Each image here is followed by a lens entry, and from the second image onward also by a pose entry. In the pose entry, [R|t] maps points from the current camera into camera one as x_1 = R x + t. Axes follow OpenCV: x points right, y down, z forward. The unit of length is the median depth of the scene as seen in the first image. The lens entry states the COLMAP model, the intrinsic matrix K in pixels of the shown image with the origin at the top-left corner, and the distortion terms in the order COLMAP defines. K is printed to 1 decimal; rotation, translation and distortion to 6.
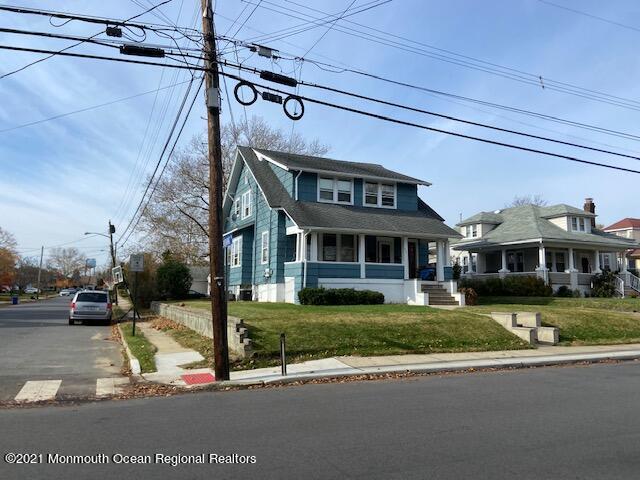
lens RADIAL K [[481.3, 0, 320.9], [0, 481.3, 240.2], [0, 0, 1]] dist [0.014578, 0.001044]
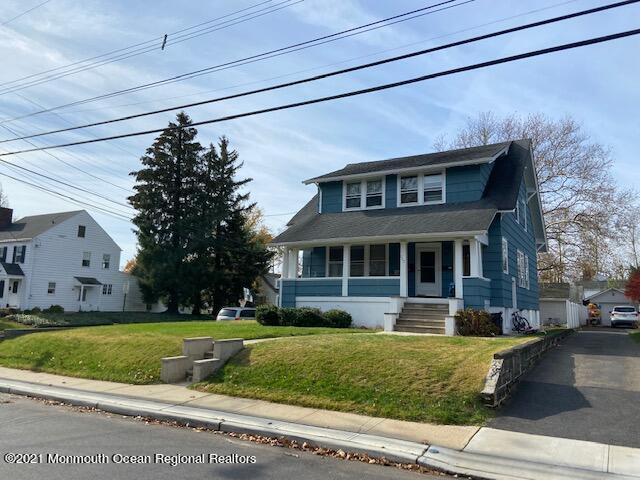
lens RADIAL K [[481.3, 0, 319.4], [0, 481.3, 239.7], [0, 0, 1]] dist [0.014578, 0.001044]
pose [[0.602203, -0.103423, -0.791616, 0.713374], [0.074082, 0.994534, -0.073578, 0.037829], [0.794898, -0.014336, 0.606573, 0.432105]]
